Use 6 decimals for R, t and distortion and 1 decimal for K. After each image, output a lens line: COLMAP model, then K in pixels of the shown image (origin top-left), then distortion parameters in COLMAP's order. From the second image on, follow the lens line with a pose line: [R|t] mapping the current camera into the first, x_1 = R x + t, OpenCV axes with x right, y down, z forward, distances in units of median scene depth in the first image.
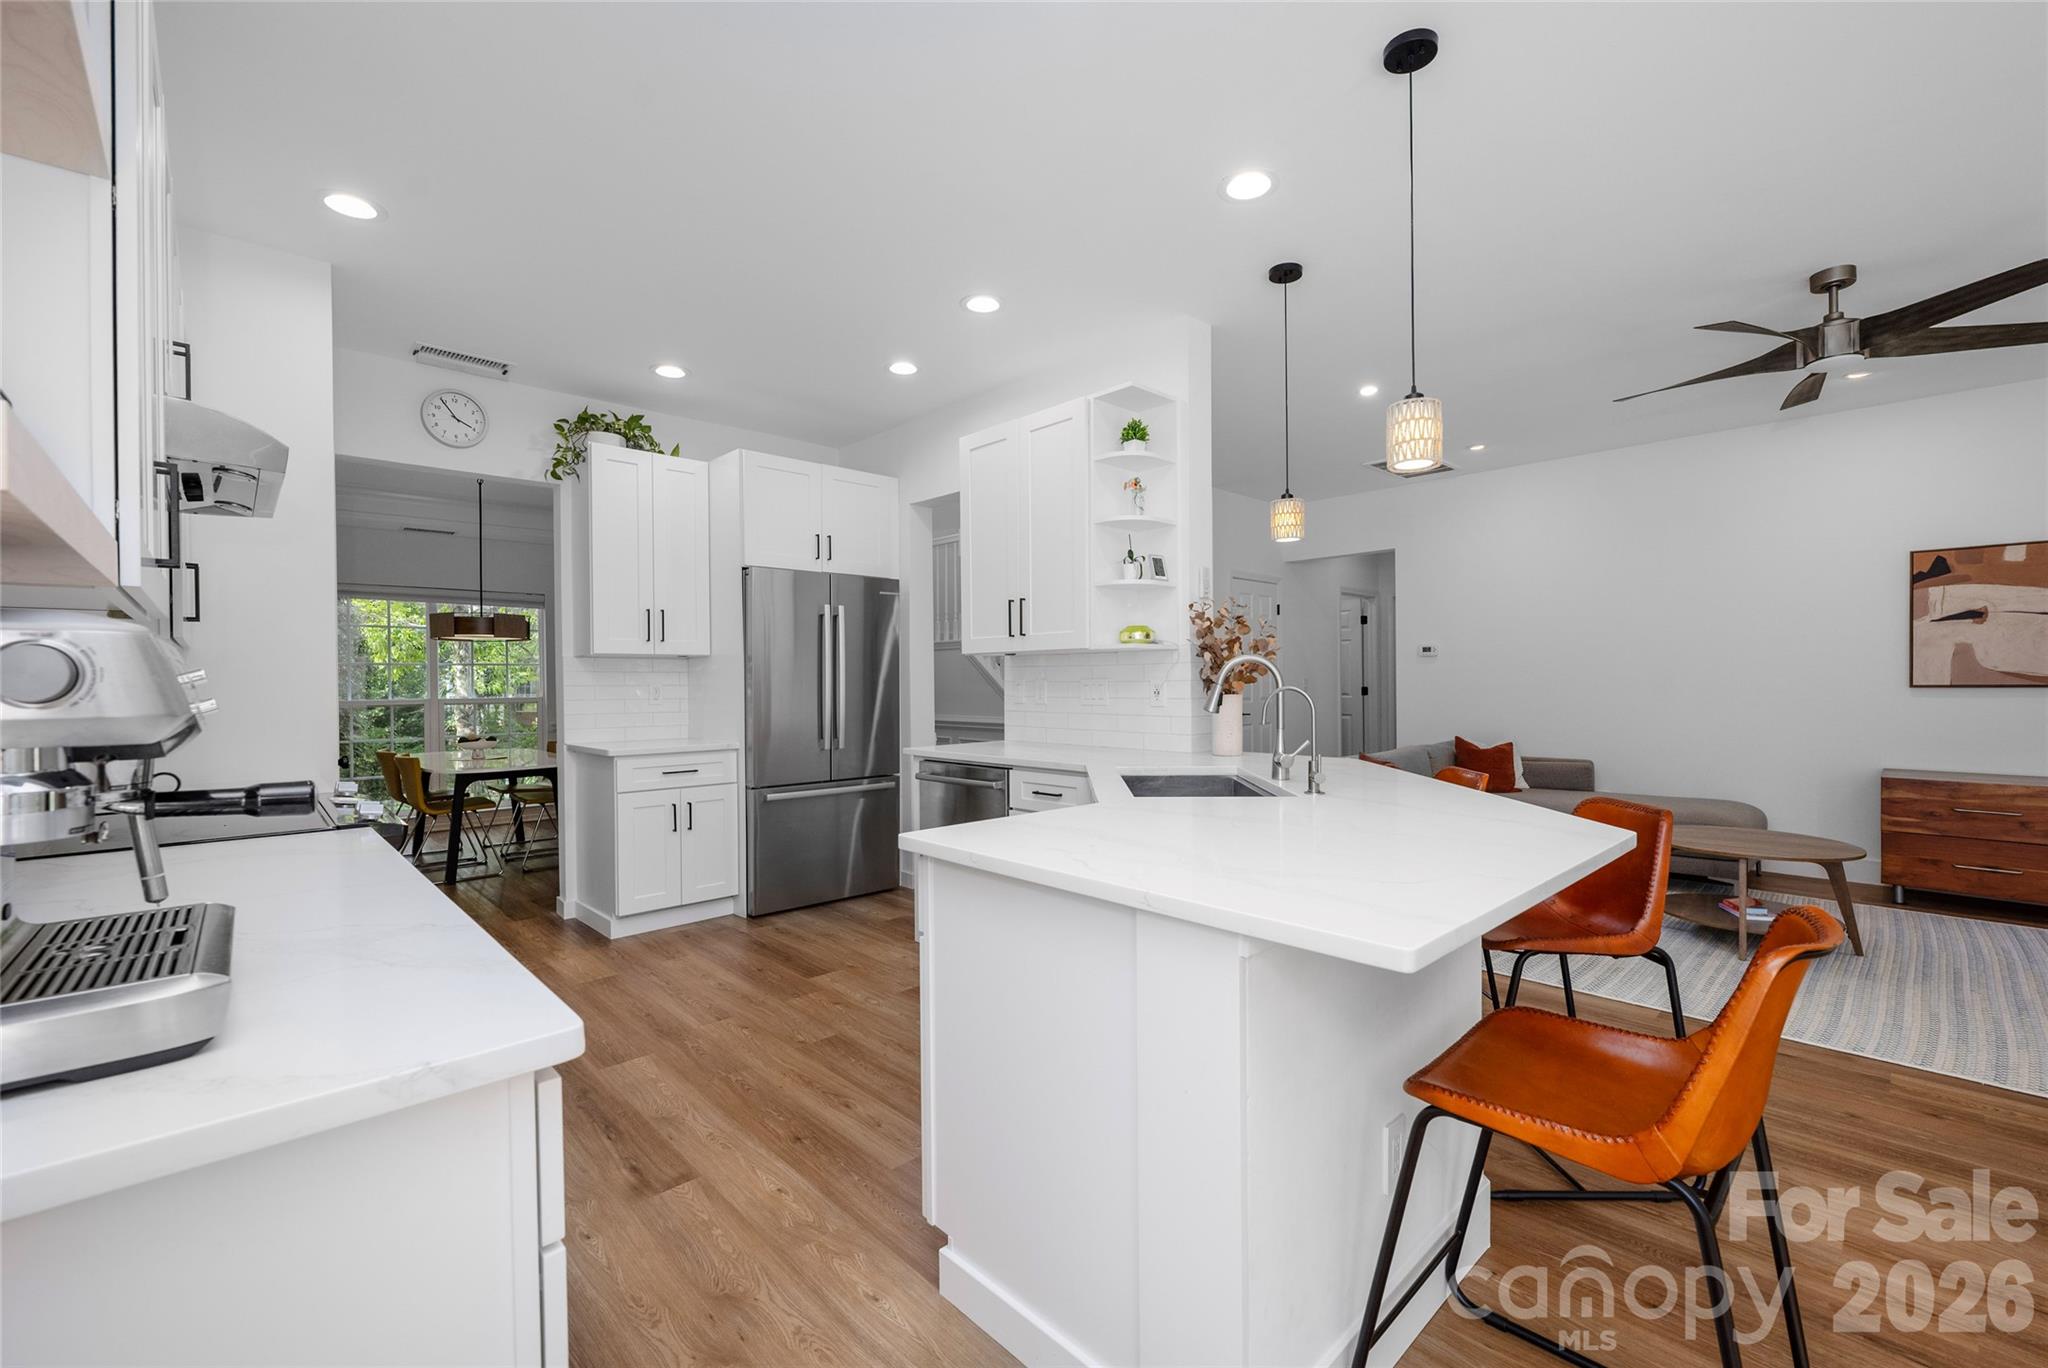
lens RADIAL K [[835.9, 0, 1014.6], [0, 835.9, 684.9], [0, 0, 1]] dist [-0.002767, -0.000096]
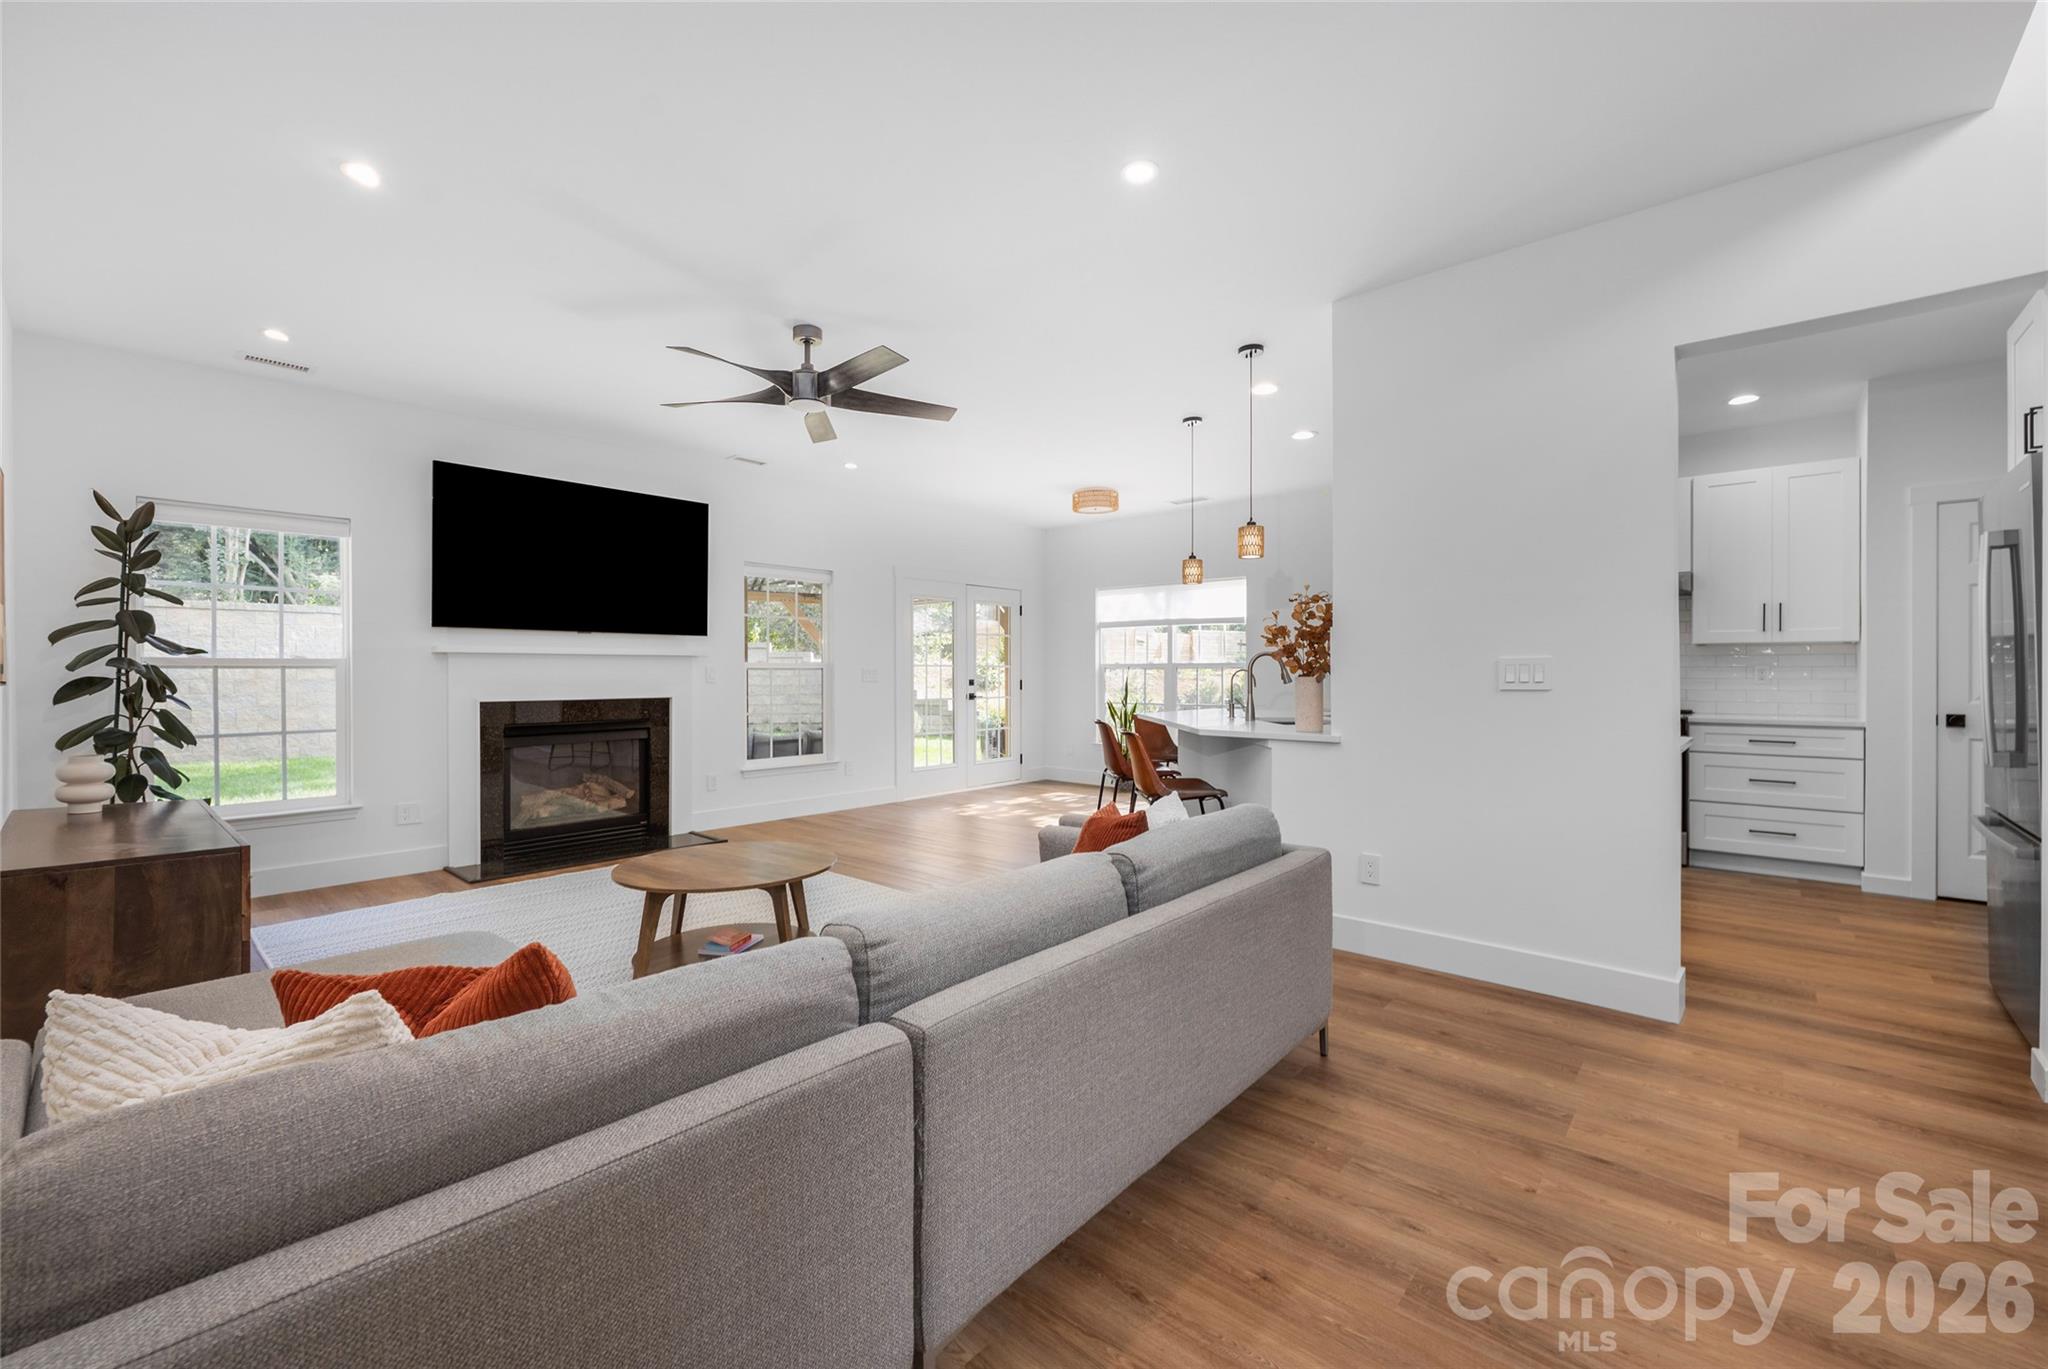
lens RADIAL K [[835.9, 0, 1014.6], [0, 835.9, 685.4], [0, 0, 1]] dist [-0.002767, -0.000096]
pose [[-0.995855, 0.012738, -0.090055, 0.719005], [0.010934, 0.999730, 0.020508, -0.004751], [0.090292, 0.019438, -0.995726, 2.011139]]
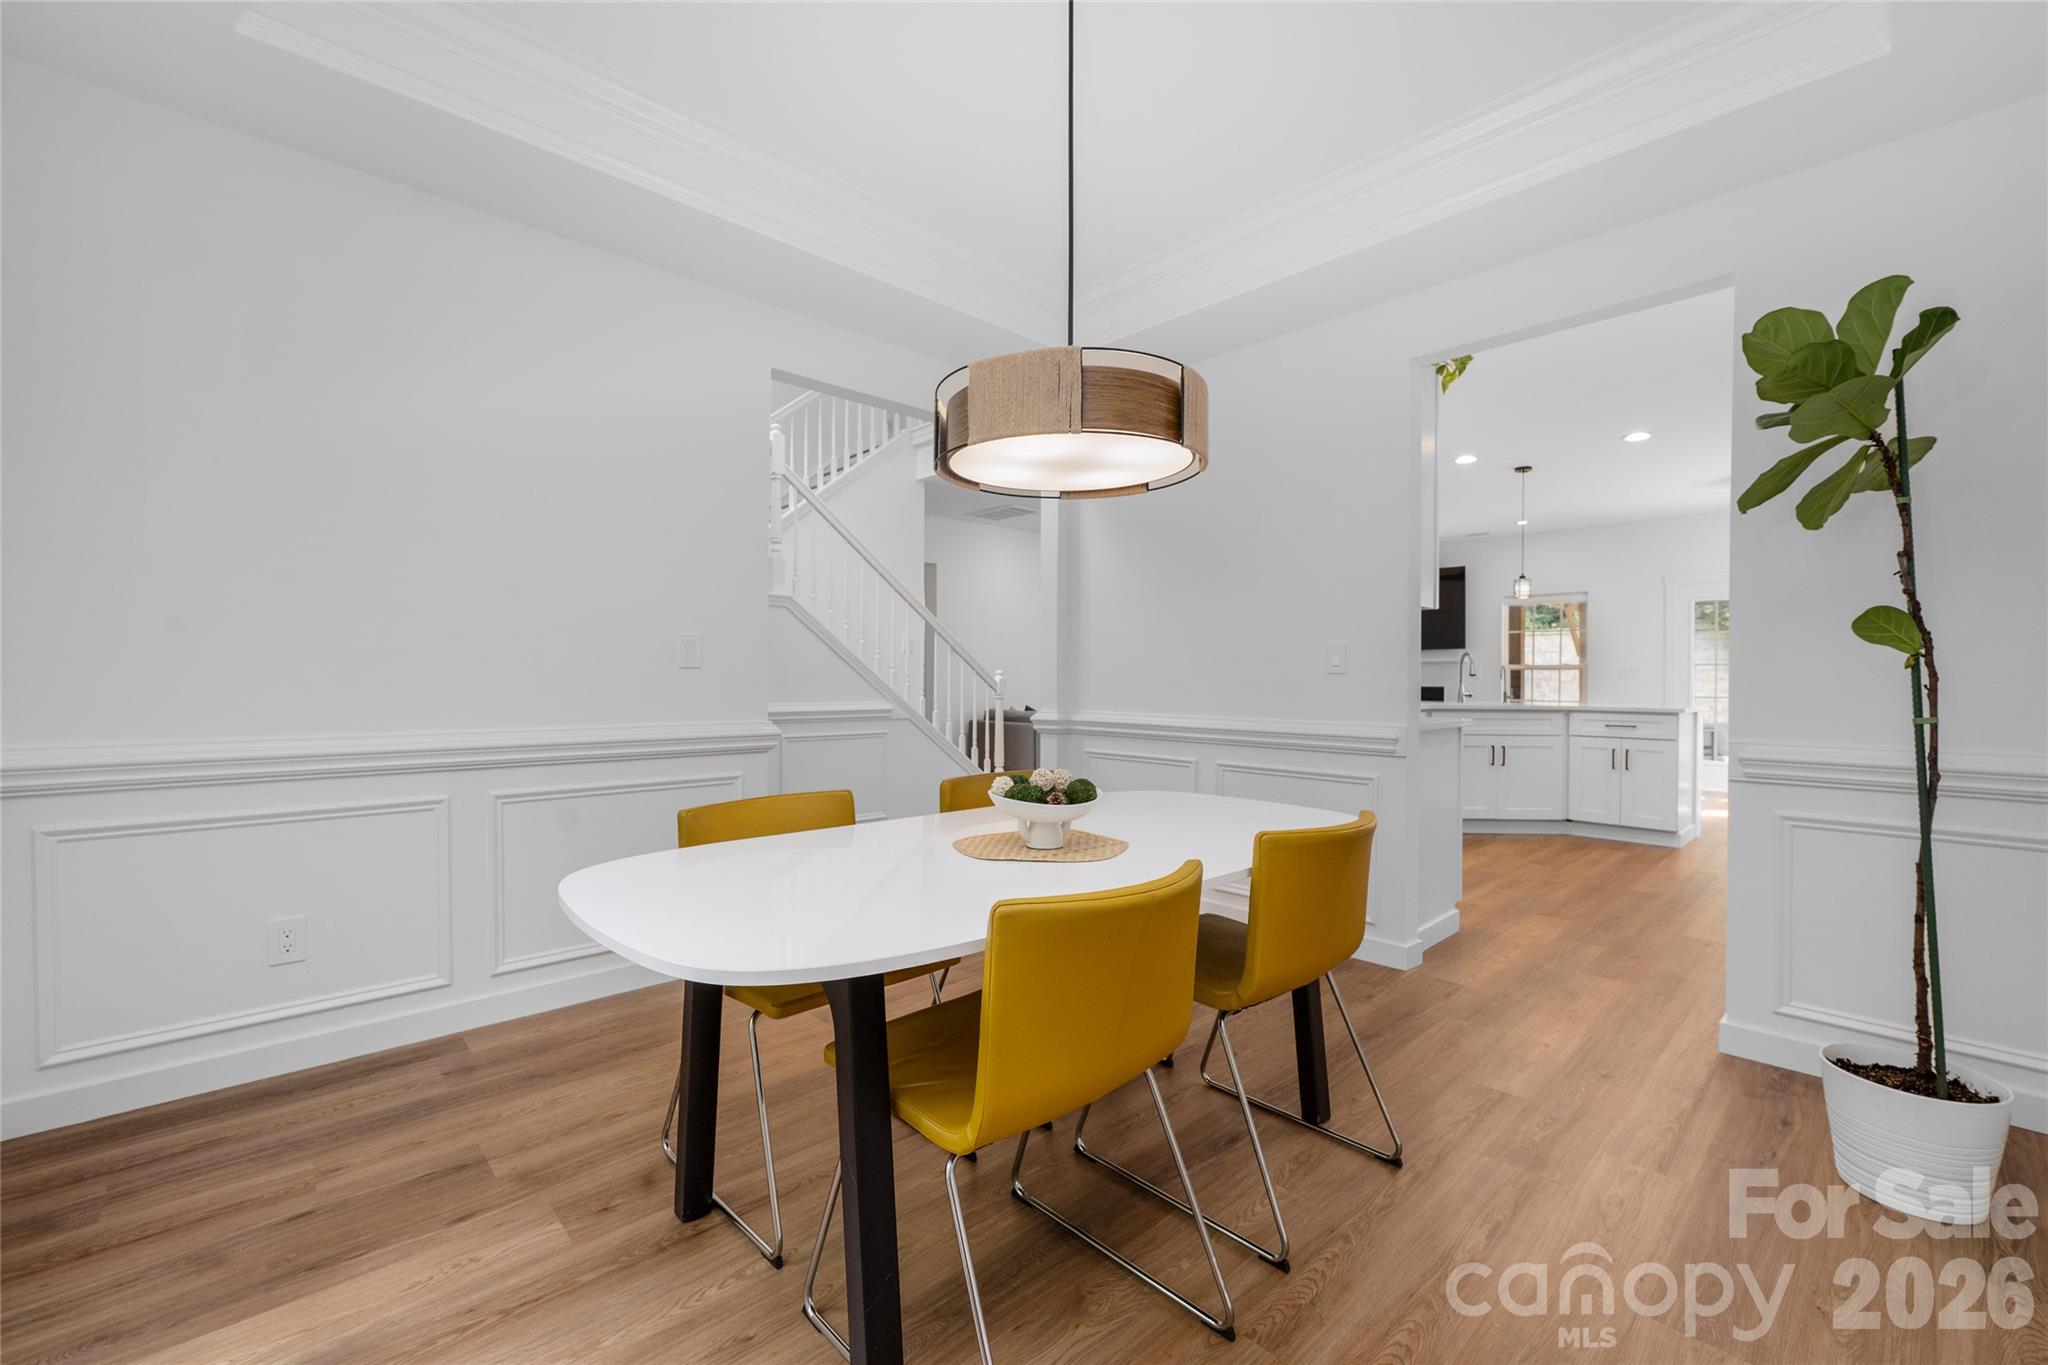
lens RADIAL K [[835.6, 0, 1025.9], [0, 835.6, 676.1], [0, 0, 1]] dist [0.000705, 0.000463]
pose [[0.001653, 0.012335, 0.999923, -1.578450], [-0.002493, 0.999921, -0.012331, 0.049744], [-0.999996, -0.002472, 0.001683, 1.672939]]
